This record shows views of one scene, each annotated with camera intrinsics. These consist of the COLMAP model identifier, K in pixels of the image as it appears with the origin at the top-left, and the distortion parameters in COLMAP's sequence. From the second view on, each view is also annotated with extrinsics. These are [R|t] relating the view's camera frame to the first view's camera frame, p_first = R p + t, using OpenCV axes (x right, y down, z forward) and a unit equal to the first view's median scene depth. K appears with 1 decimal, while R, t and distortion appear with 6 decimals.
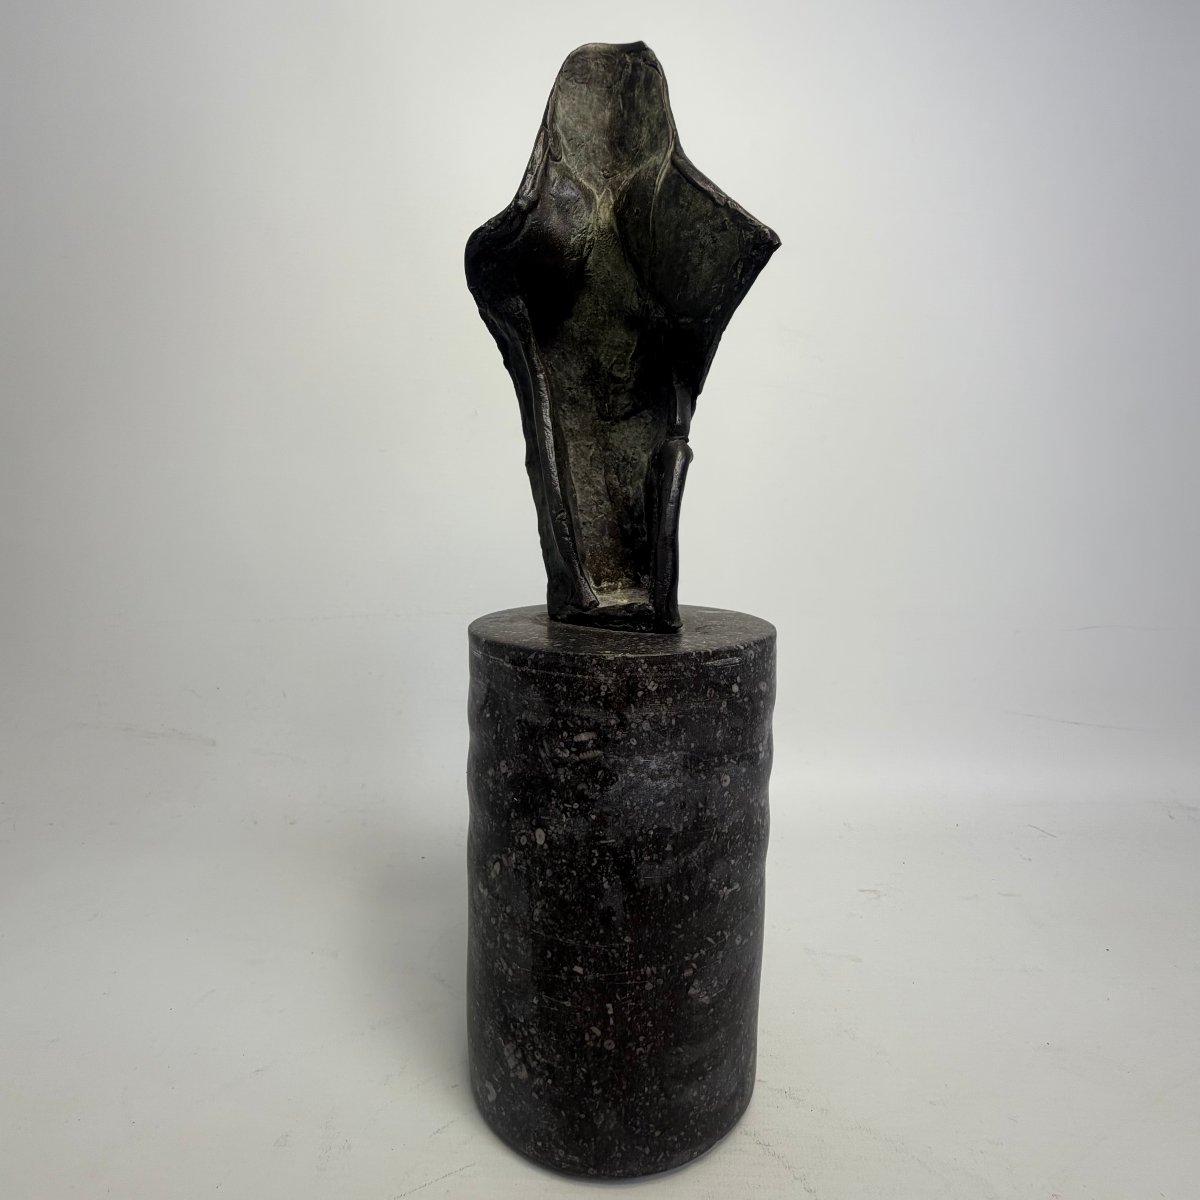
lens RADIAL K [[679.1, 0, 599.9], [0, 679.1, 580.7], [0, 0, 1]] dist [0.000370, 0.001197]
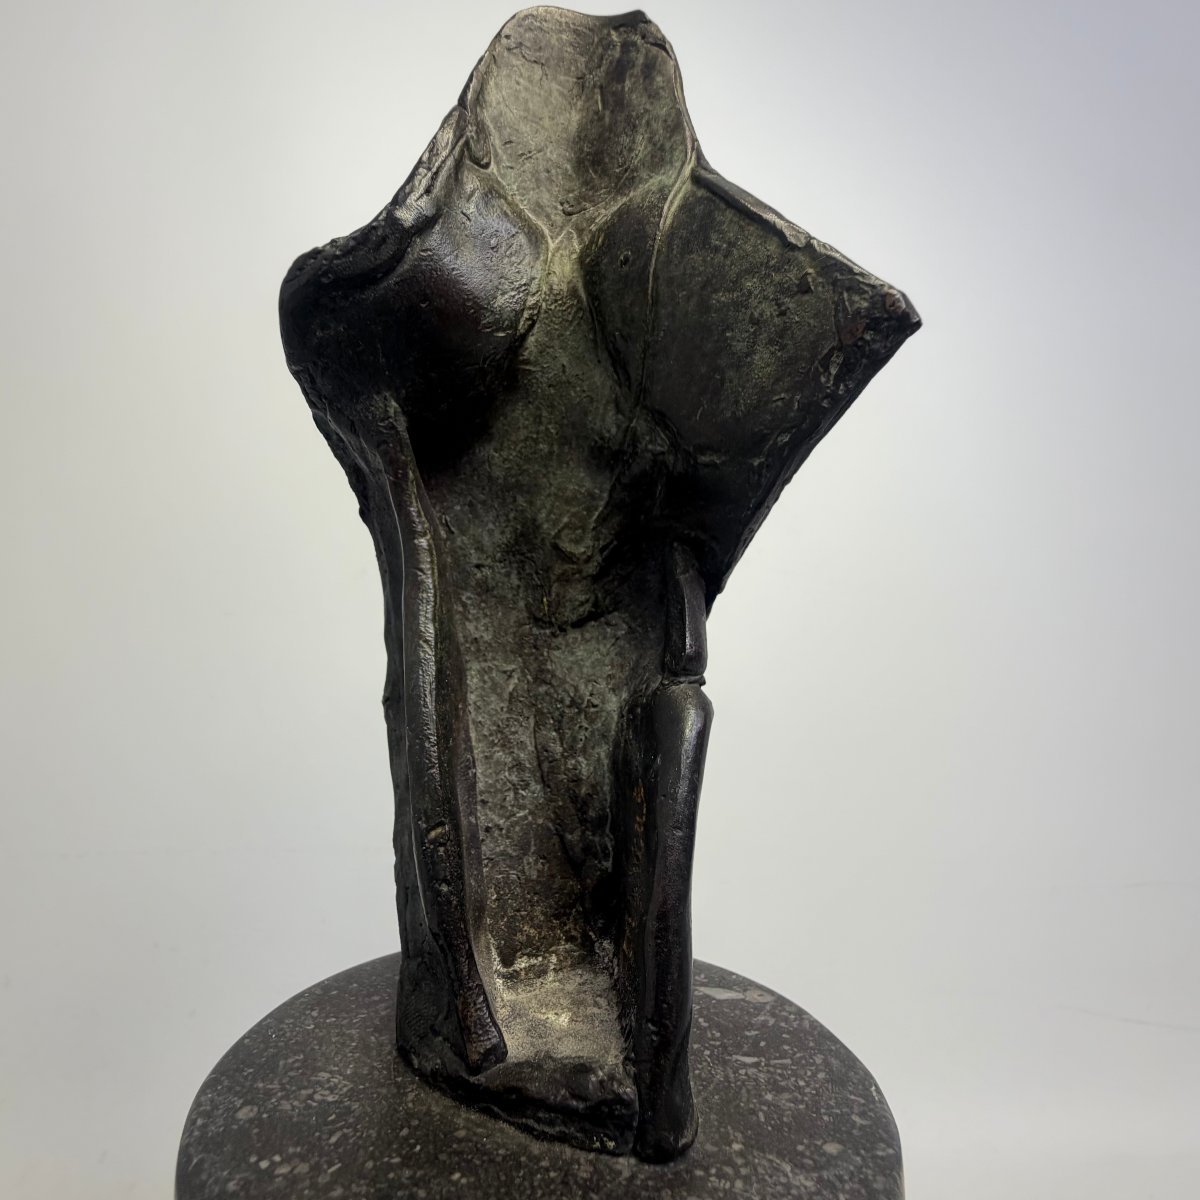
lens RADIAL K [[679.1, 0, 599.9], [0, 679.1, 580.7], [0, 0, 1]] dist [0.000370, 0.001197]
pose [[0.992237, 0.059267, 0.109333, -0.007710], [-0.033913, 0.974769, -0.220625, -0.171346], [-0.119650, 0.215204, 0.969211, 0.513924]]
